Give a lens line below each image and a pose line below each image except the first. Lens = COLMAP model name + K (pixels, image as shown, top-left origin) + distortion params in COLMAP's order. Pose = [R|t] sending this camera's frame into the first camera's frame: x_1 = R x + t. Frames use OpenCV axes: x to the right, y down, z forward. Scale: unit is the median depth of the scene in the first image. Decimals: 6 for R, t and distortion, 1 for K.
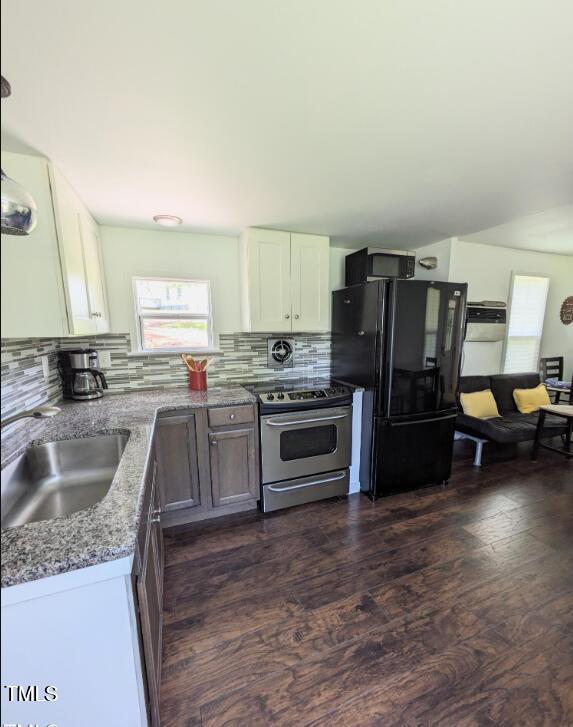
lens RADIAL K [[302.0, 0, 289.8], [0, 302.0, 381.1], [0, 0, 1]] dist [-0.000374, 0.000416]
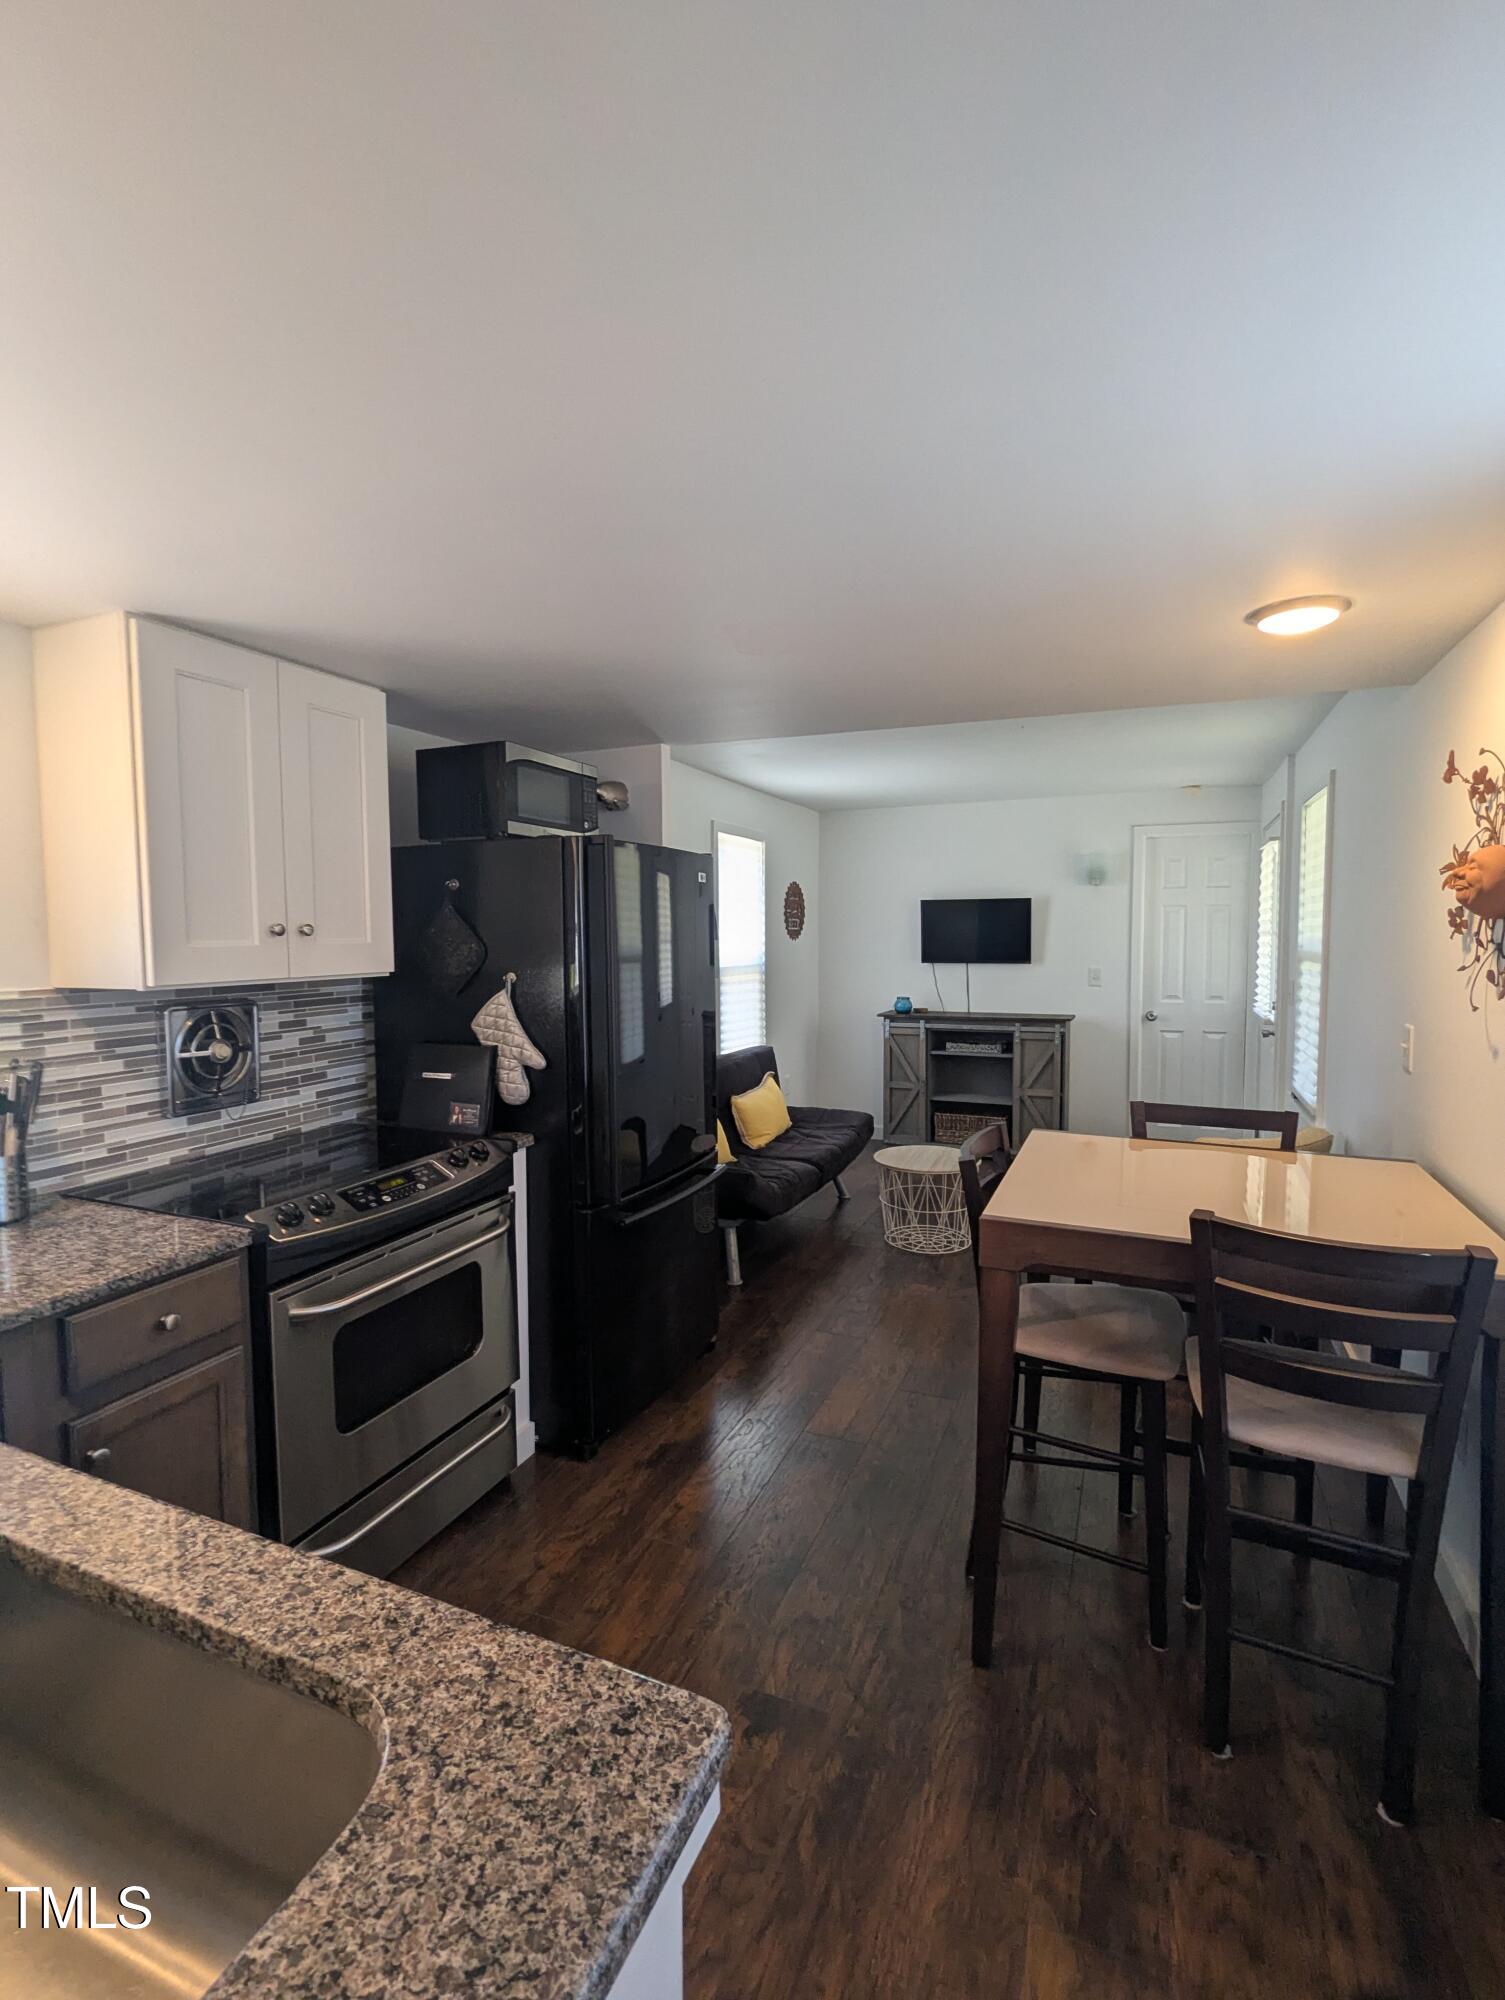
lens RADIAL K [[946.3, 0, 744.3], [0, 946.3, 984.0], [0, 0, 1]] dist [-0.002317, -0.000722]
pose [[0.699549, -0.038230, 0.713561, -0.354106], [0.125154, 0.989688, -0.069673, -0.043179], [-0.703539, 0.138044, 0.697120, 0.054258]]
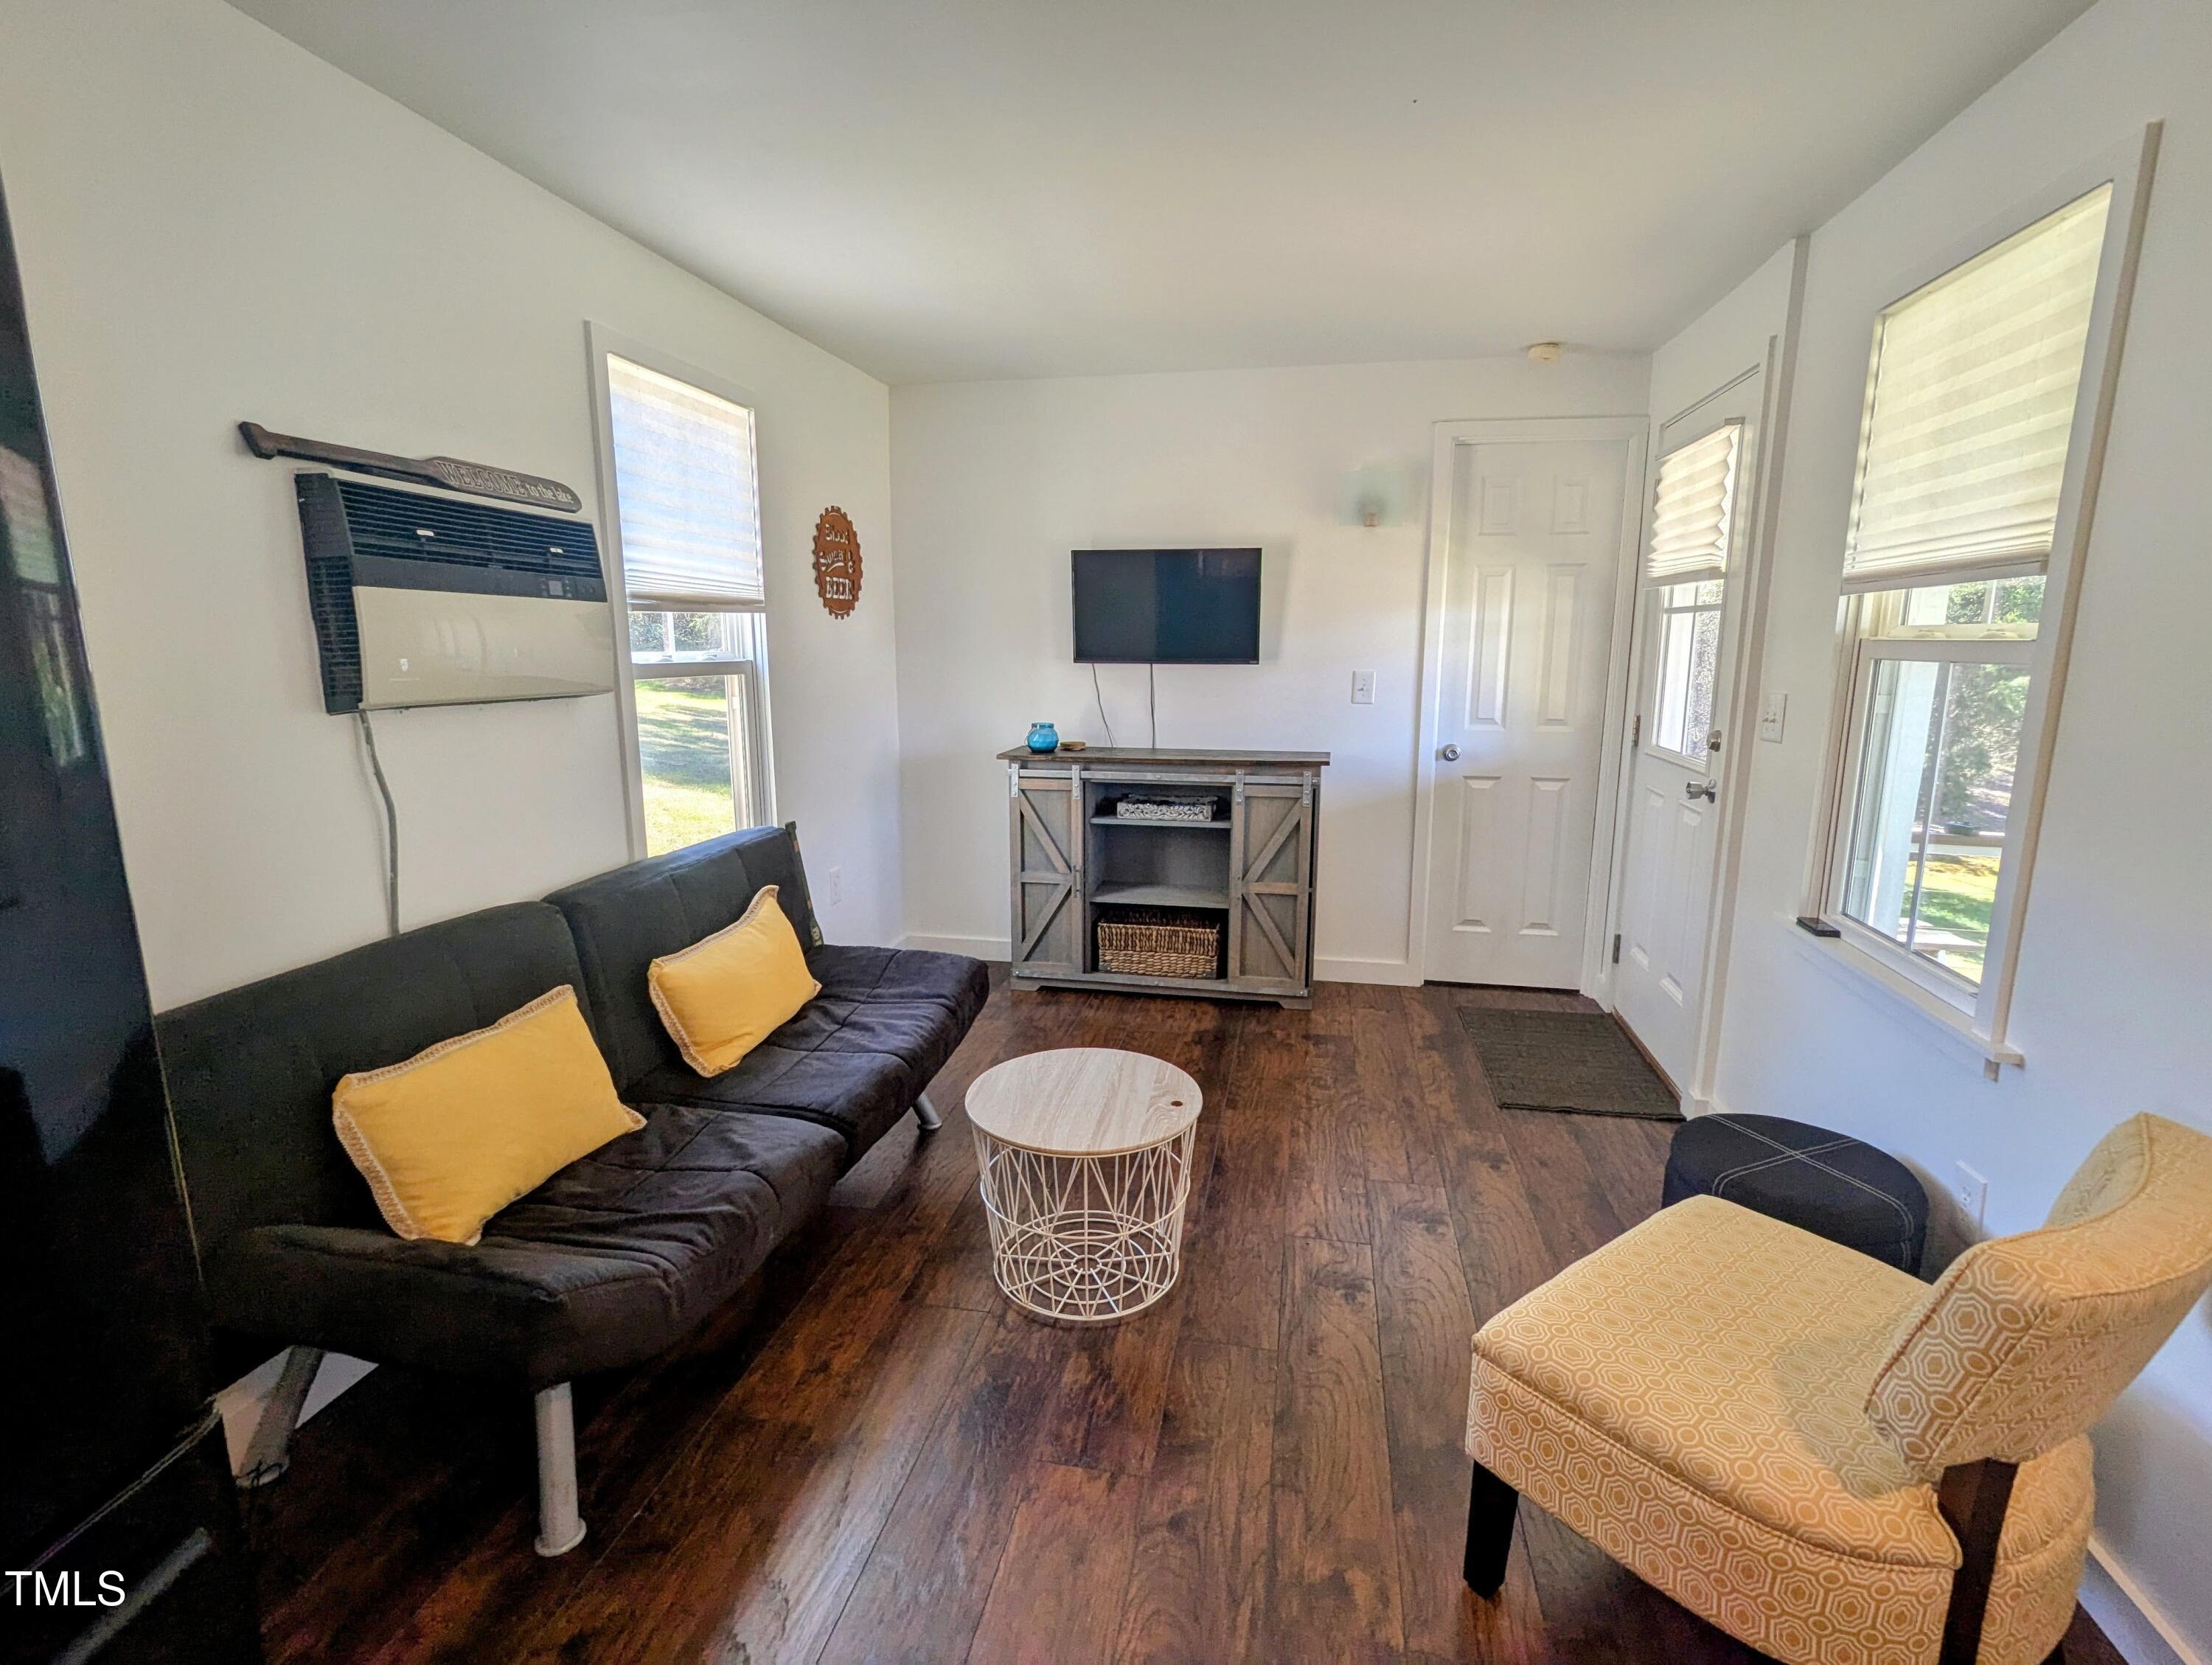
lens RADIAL K [[1035.1, 0, 1127.2], [0, 1035.1, 828.5], [0, 0, 1]] dist [-0.000627, -0.000131]
pose [[0.519700, -0.150019, 0.841074, 0.496297], [0.140277, 0.986085, 0.089207, -0.097720], [-0.842754, 0.071623, 0.533513, 0.606813]]
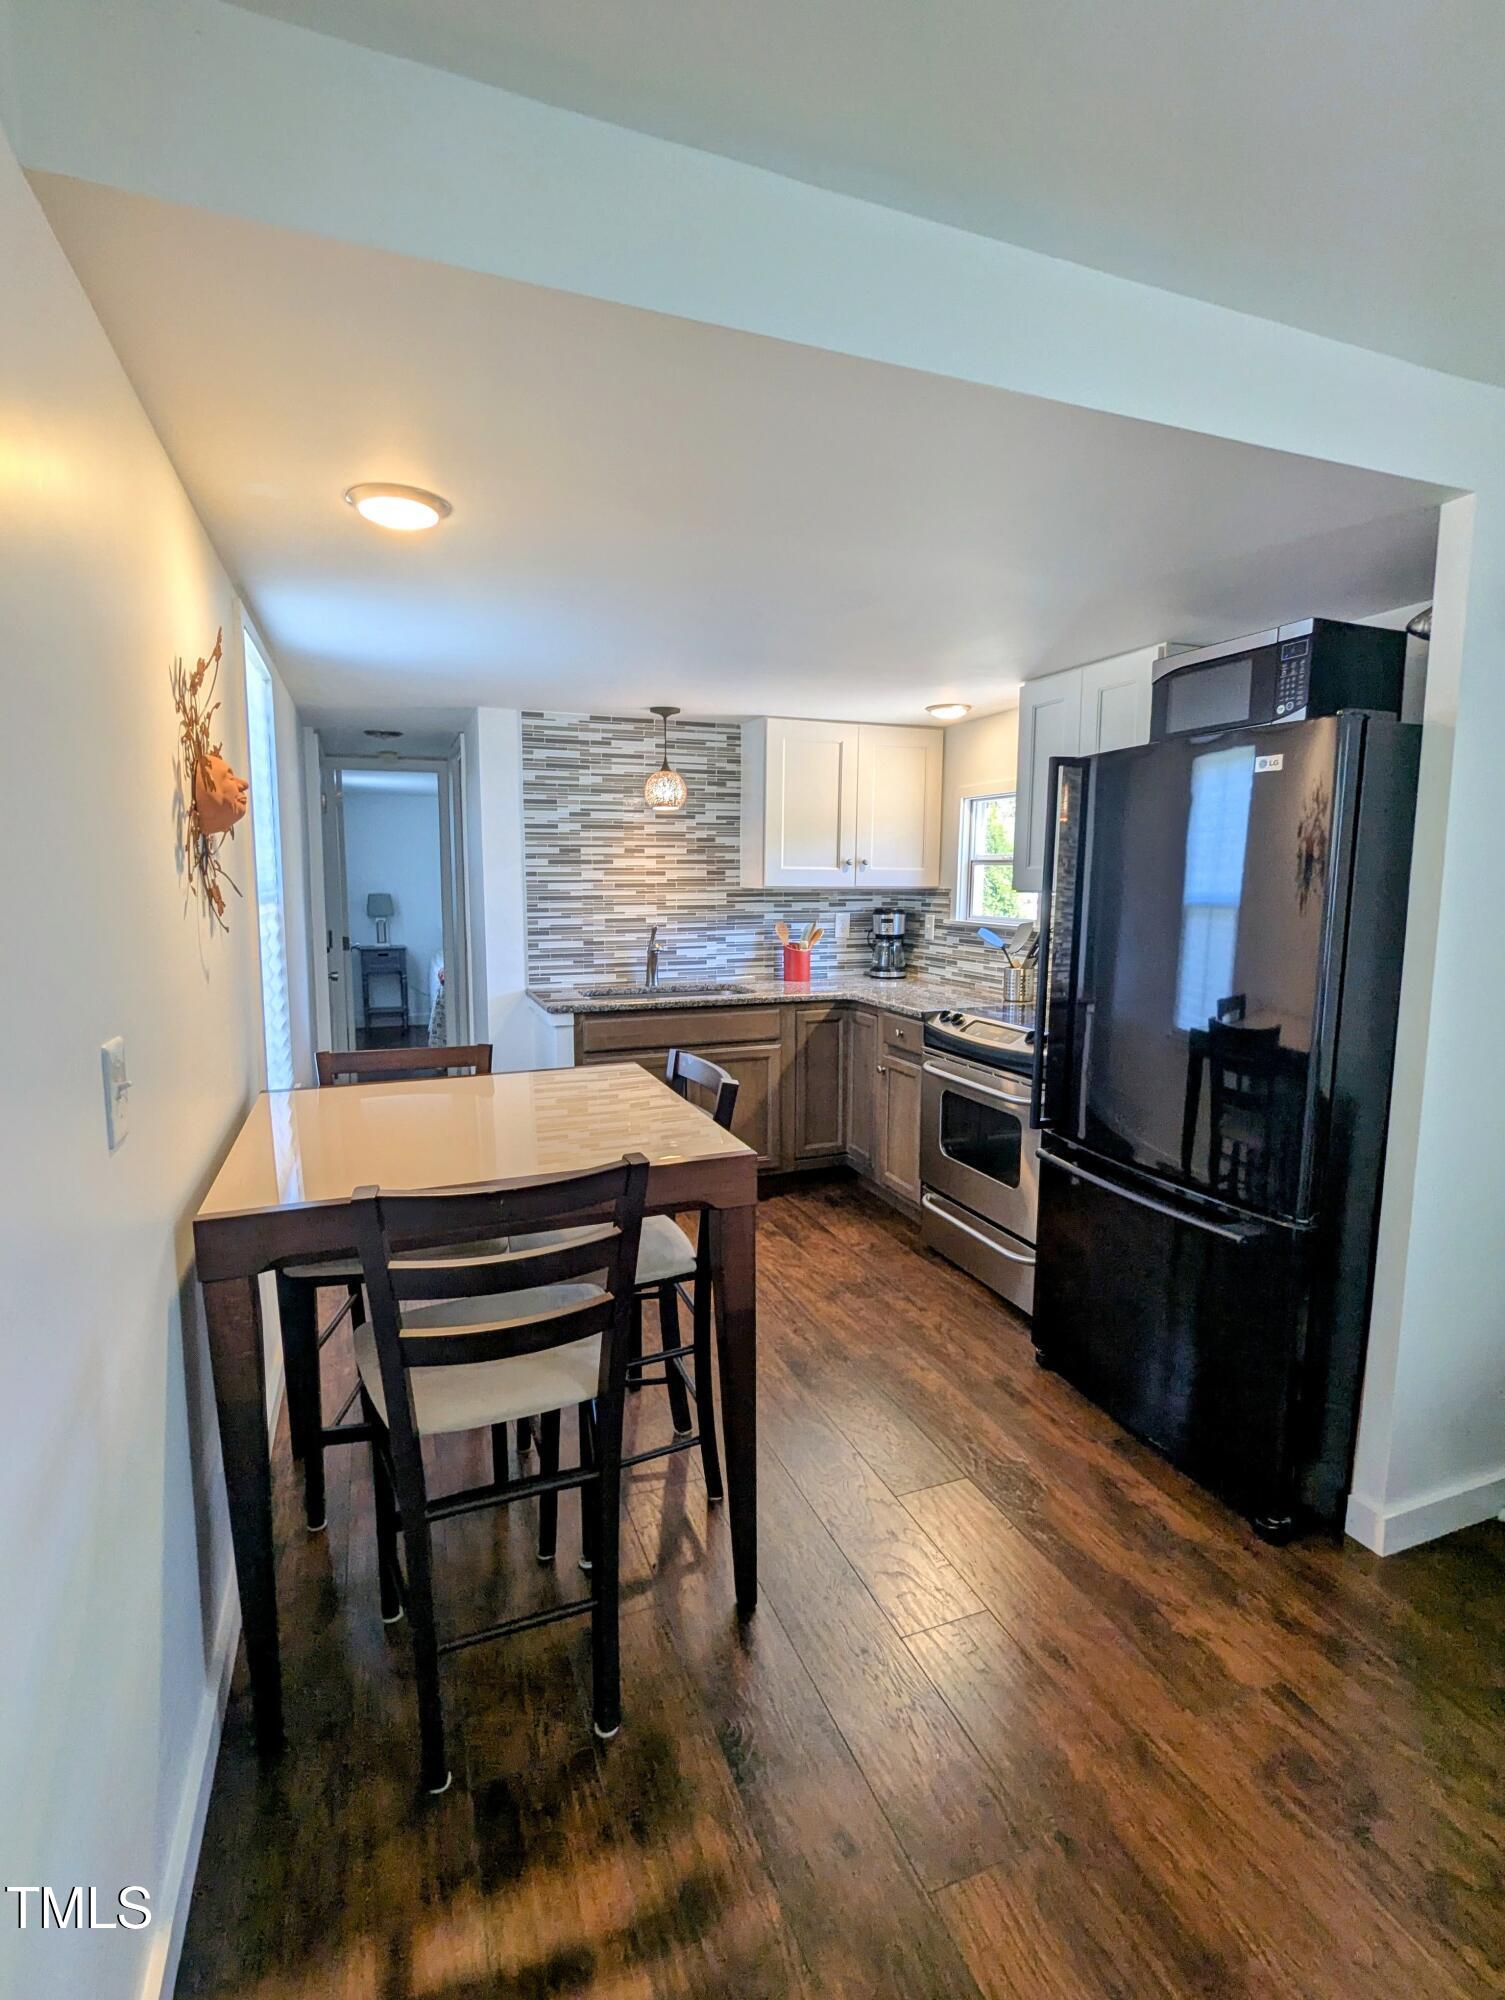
lens RADIAL K [[935.8, 0, 757.8], [0, 935.8, 988.8], [0, 0, 1]] dist [-0.000627, -0.000131]
pose [[0.010968, 0.126656, -0.991886, 1.360091], [-0.181325, 0.975752, 0.122591, -0.118578], [0.983362, 0.178510, 0.033668, 0.570808]]
